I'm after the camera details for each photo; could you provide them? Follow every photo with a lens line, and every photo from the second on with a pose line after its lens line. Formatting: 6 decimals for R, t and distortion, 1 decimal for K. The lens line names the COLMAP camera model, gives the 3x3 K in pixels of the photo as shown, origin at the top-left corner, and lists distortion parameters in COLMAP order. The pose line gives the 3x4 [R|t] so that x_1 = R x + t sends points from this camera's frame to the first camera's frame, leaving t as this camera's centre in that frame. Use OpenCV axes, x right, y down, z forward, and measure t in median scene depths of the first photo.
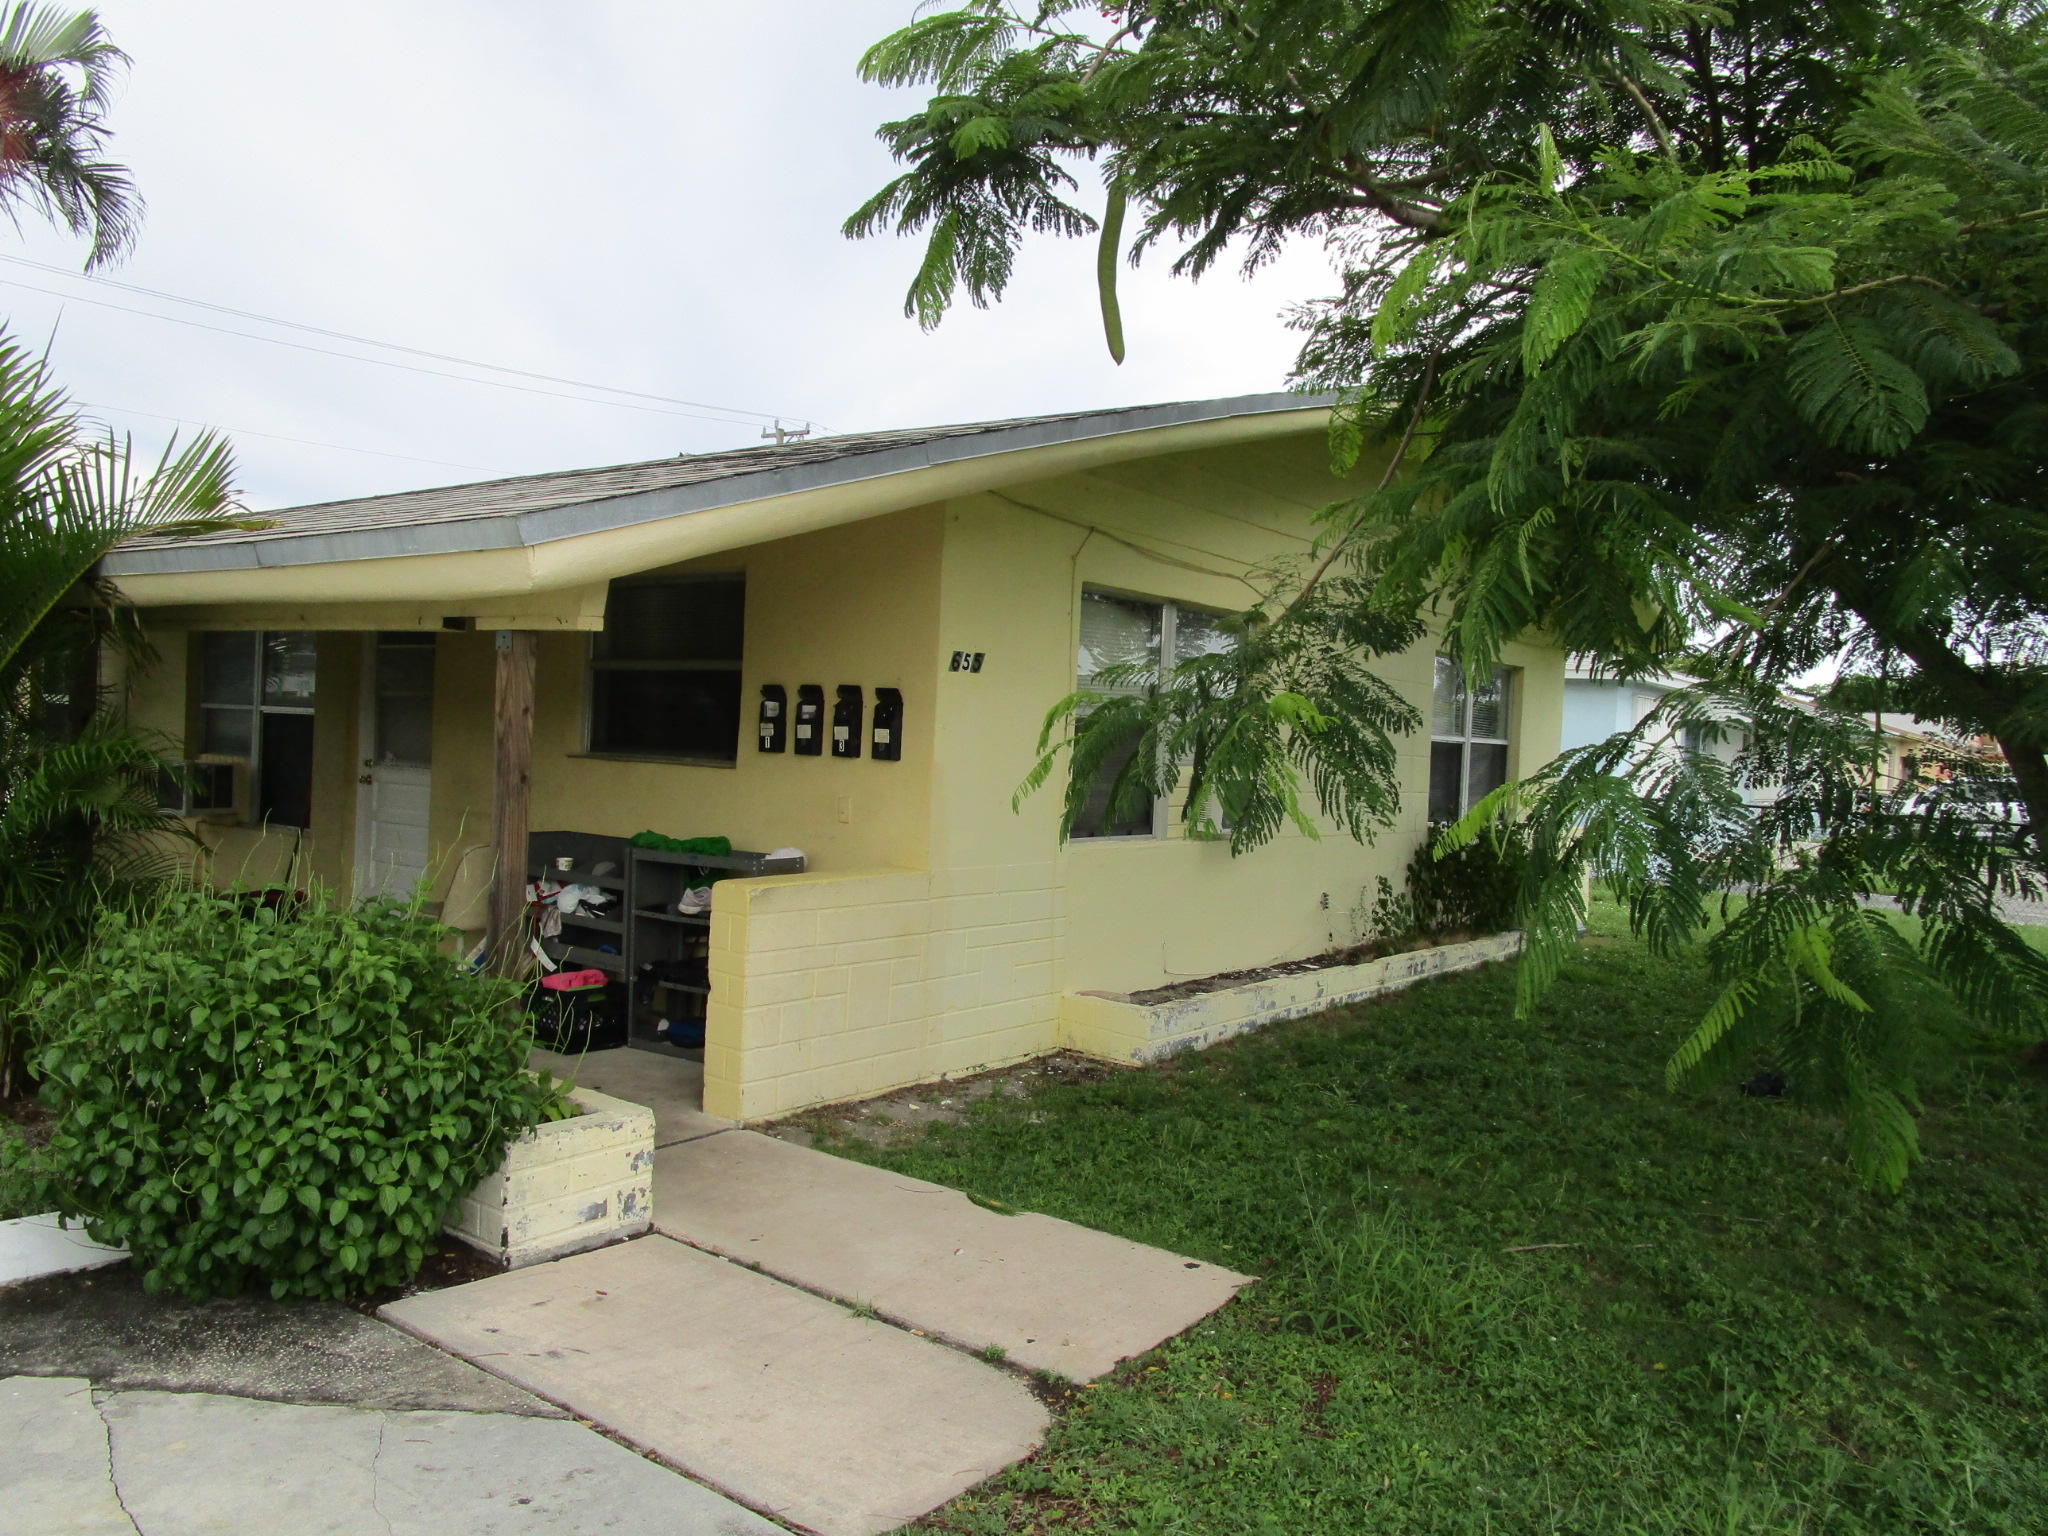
lens RADIAL K [[1535.3, 0, 1008.7], [0, 1535.3, 762.9], [0, 0, 1]] dist [-0.006512, -0.004631]
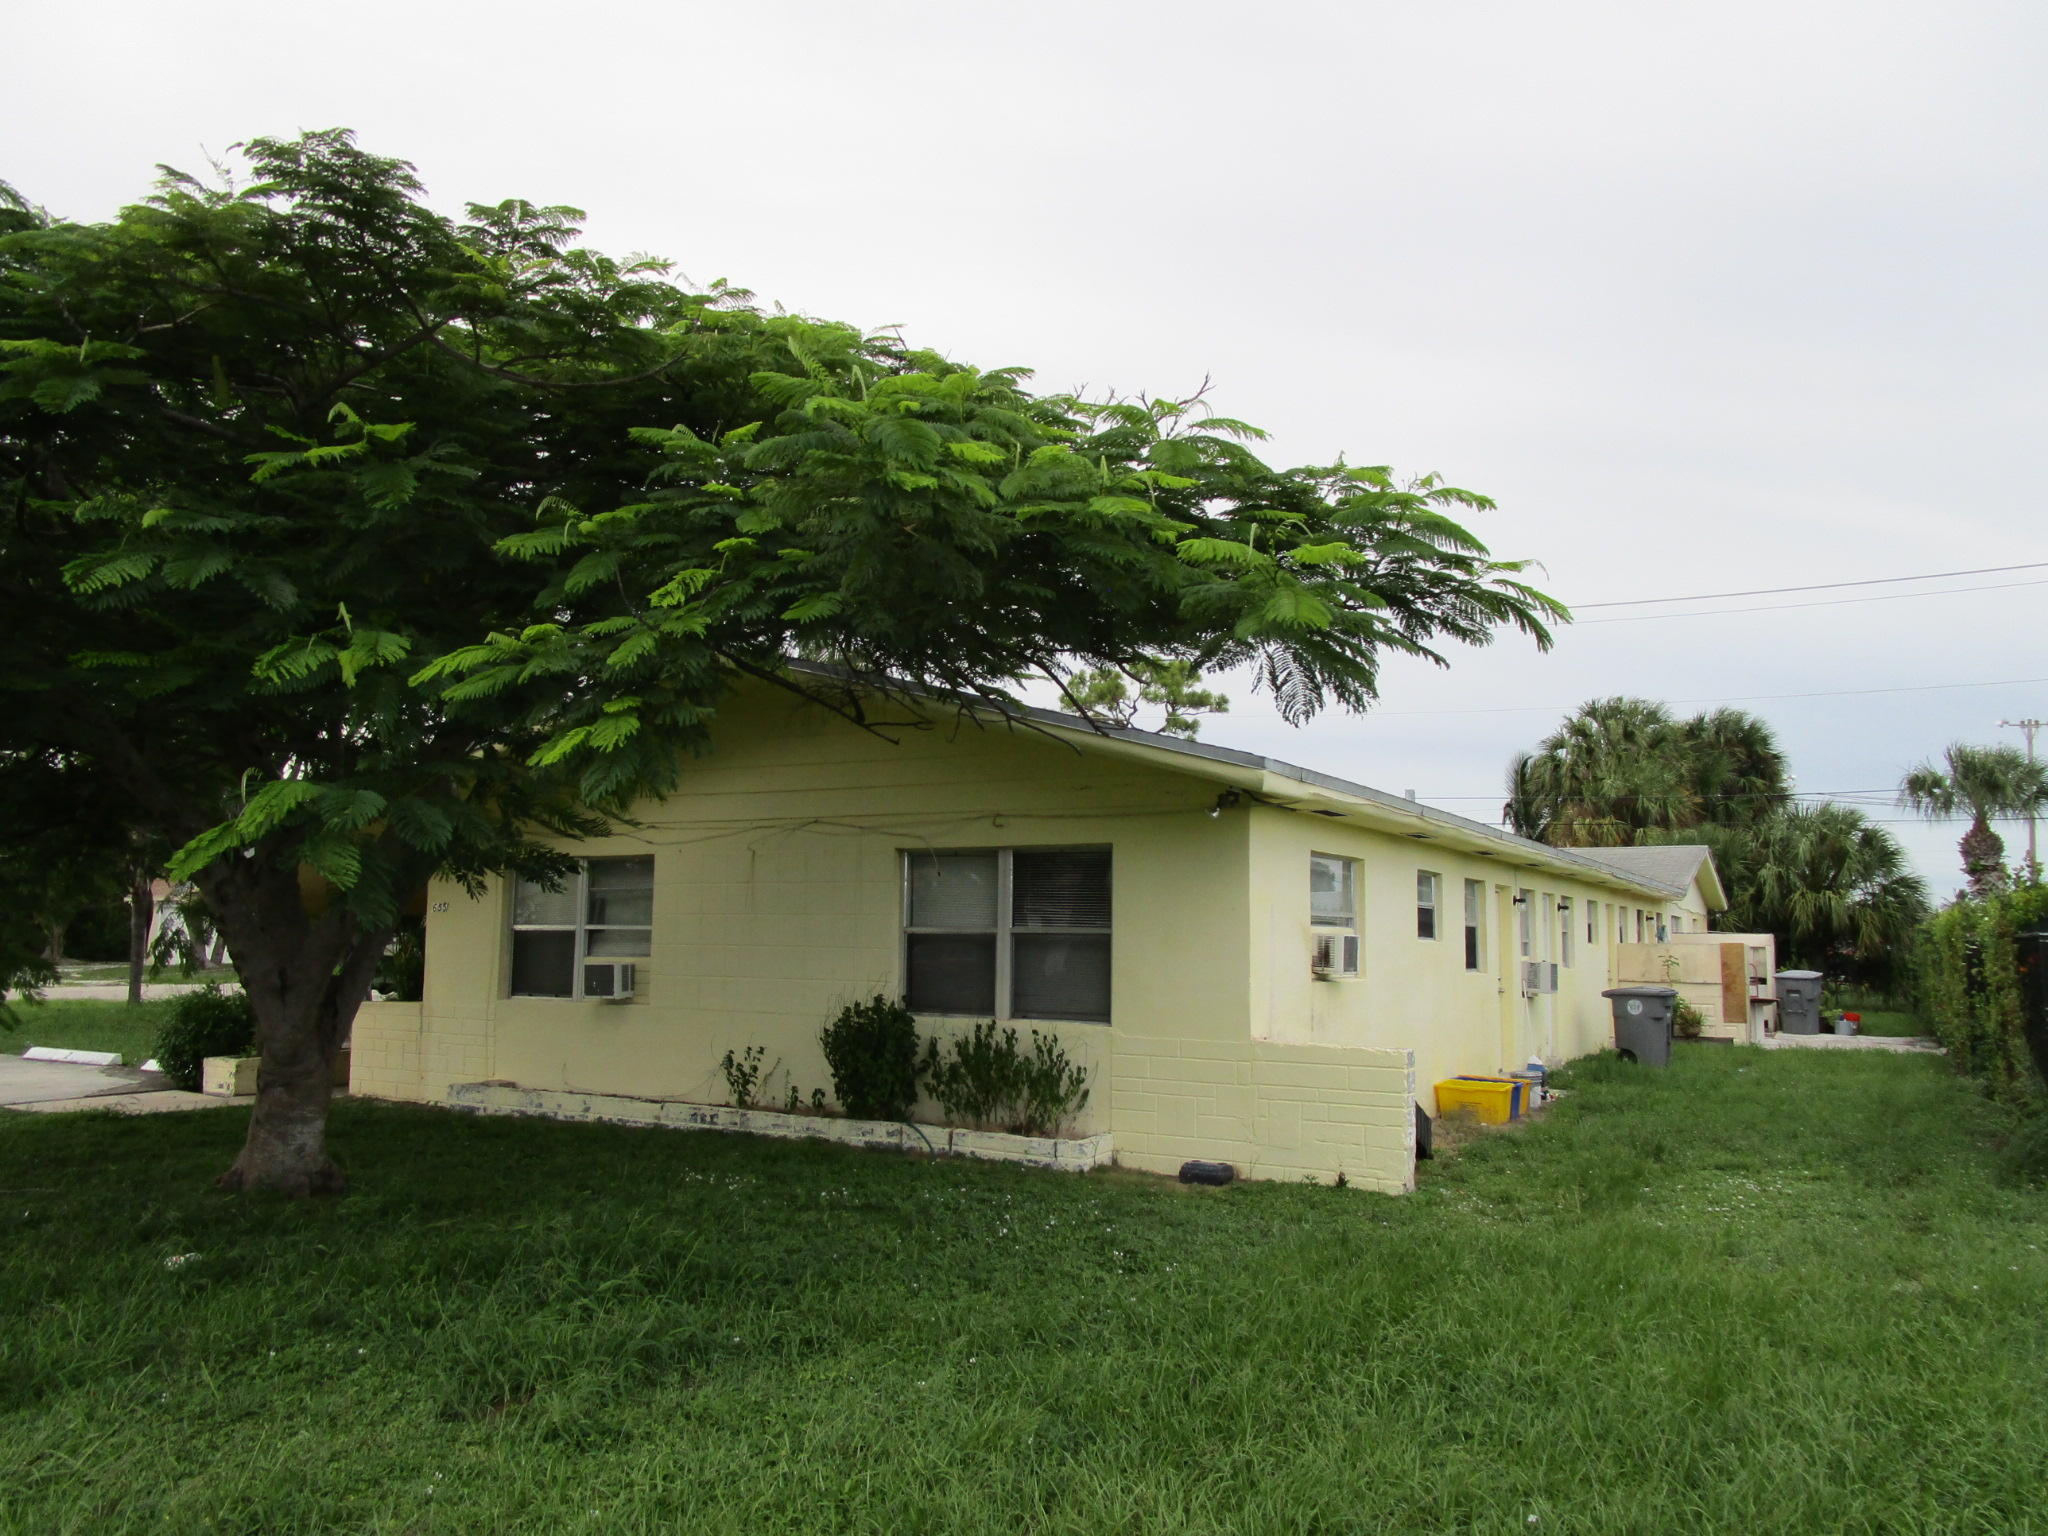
lens RADIAL K [[1535.3, 0, 1008.7], [0, 1535.3, 762.9], [0, 0, 1]] dist [-0.006512, -0.004631]
pose [[0.077465, -0.183508, -0.979961, 2.946148], [-0.037685, 0.981673, -0.186808, 0.149438], [0.996283, 0.051401, 0.069129, 2.224365]]
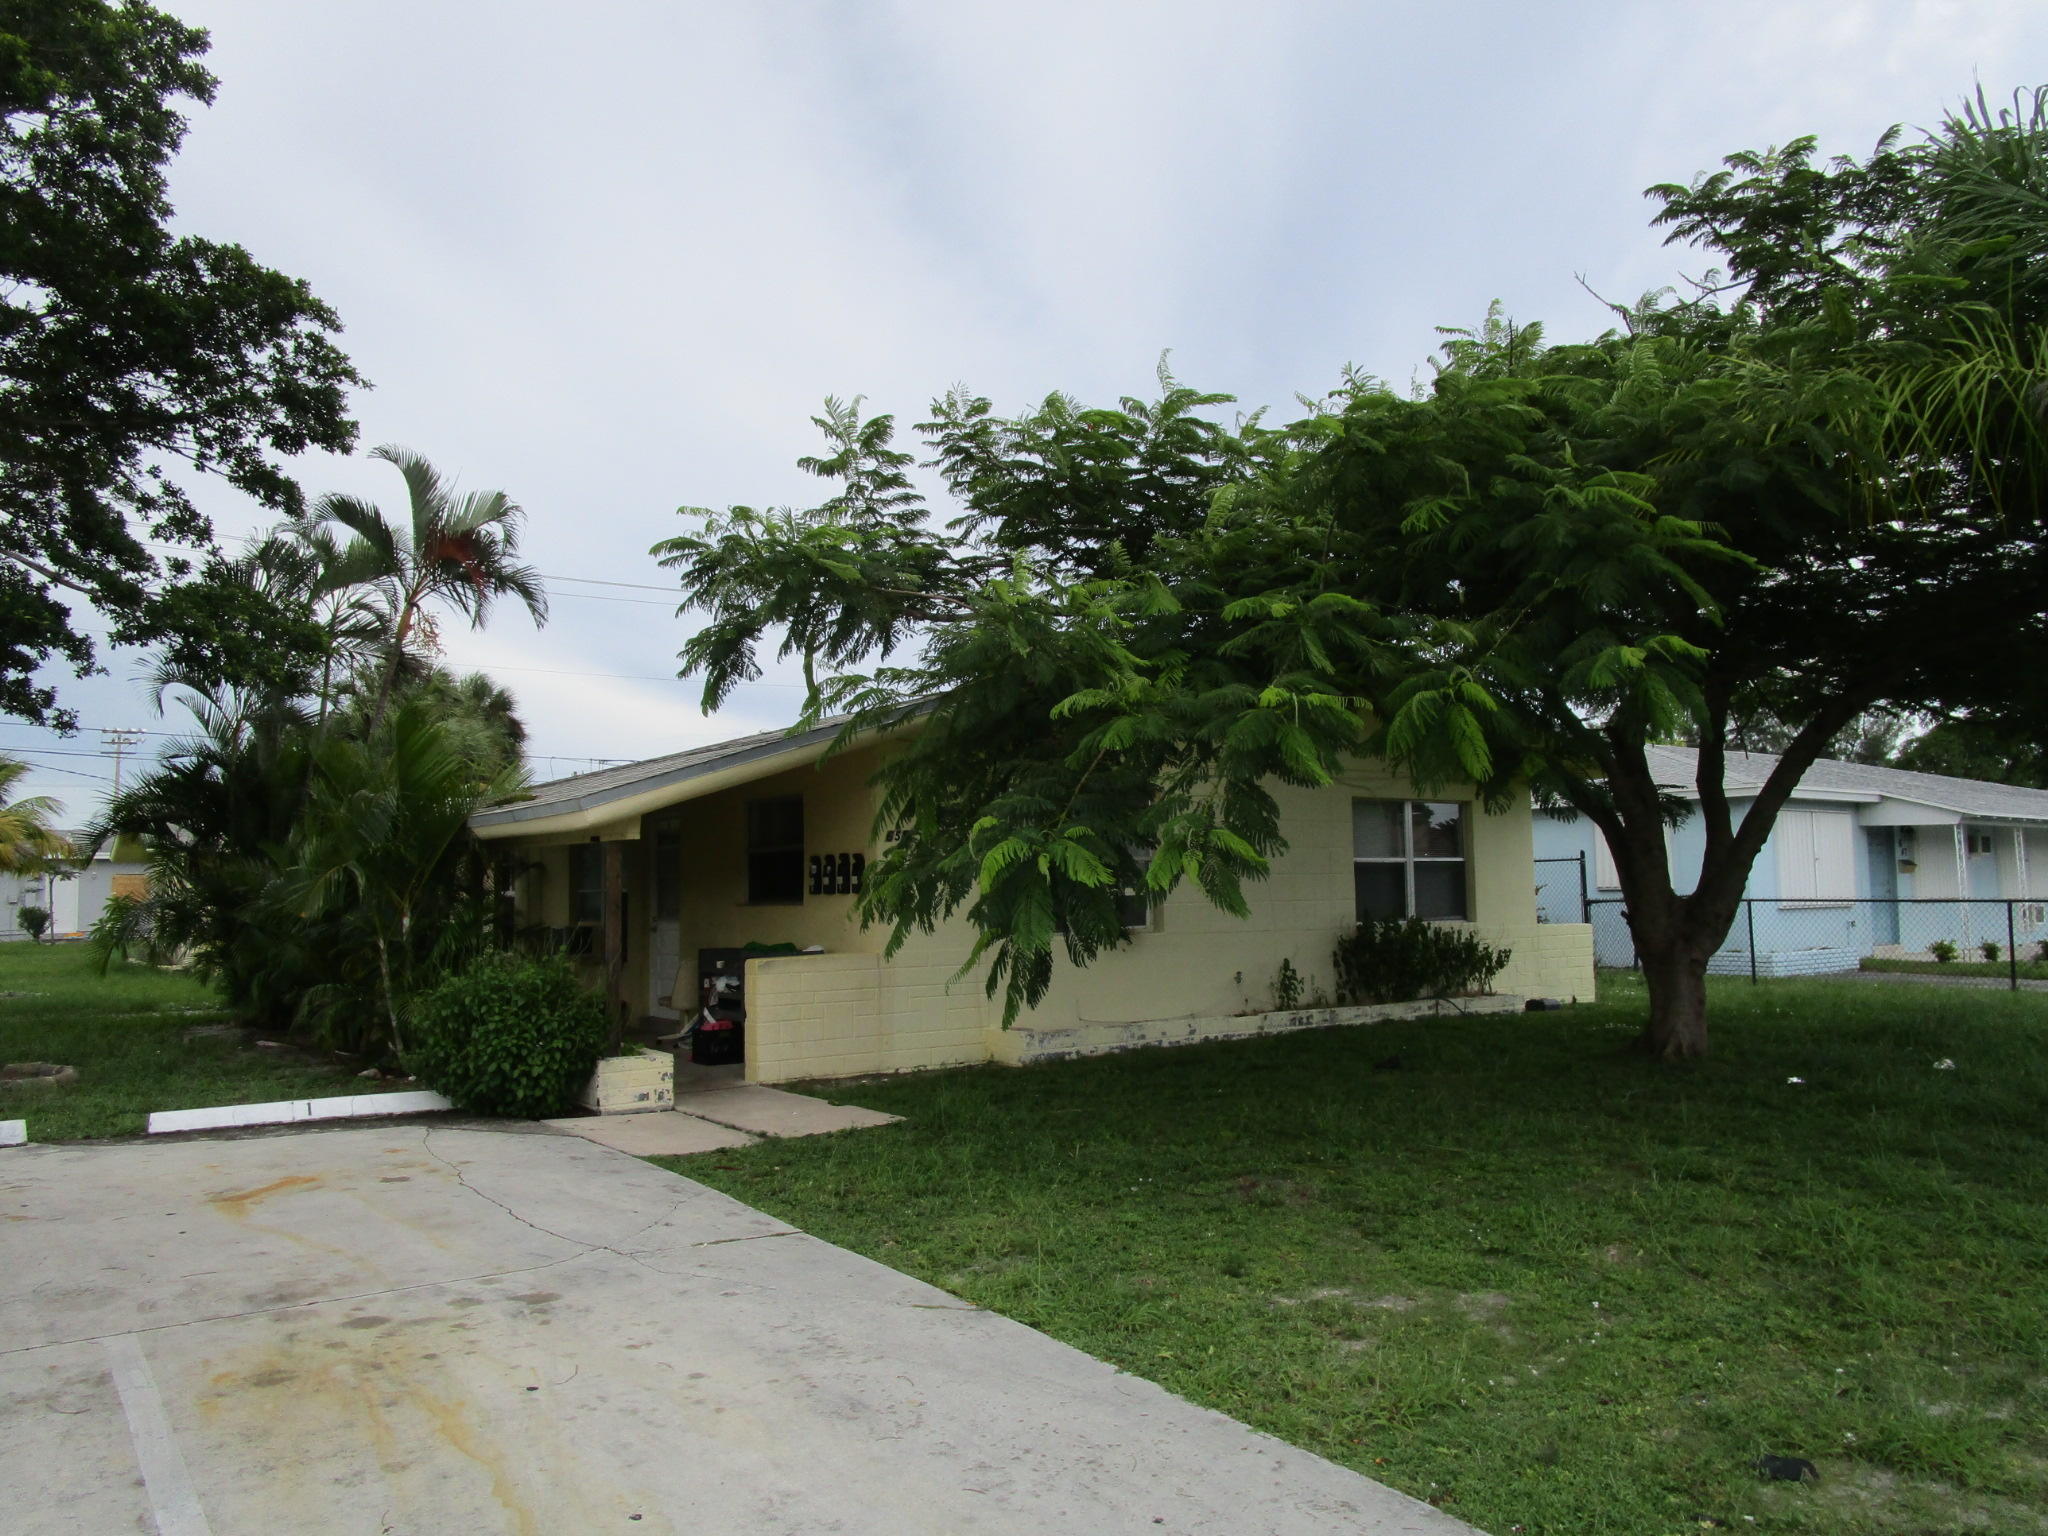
lens RADIAL K [[1535.3, 0, 1008.7], [0, 1535.3, 762.9], [0, 0, 1]] dist [-0.006512, -0.004631]
pose [[0.955980, -0.084478, -0.281009, 0.840750], [0.053702, 0.991856, -0.115486, 0.087779], [0.288477, 0.095311, 0.952731, -0.948577]]
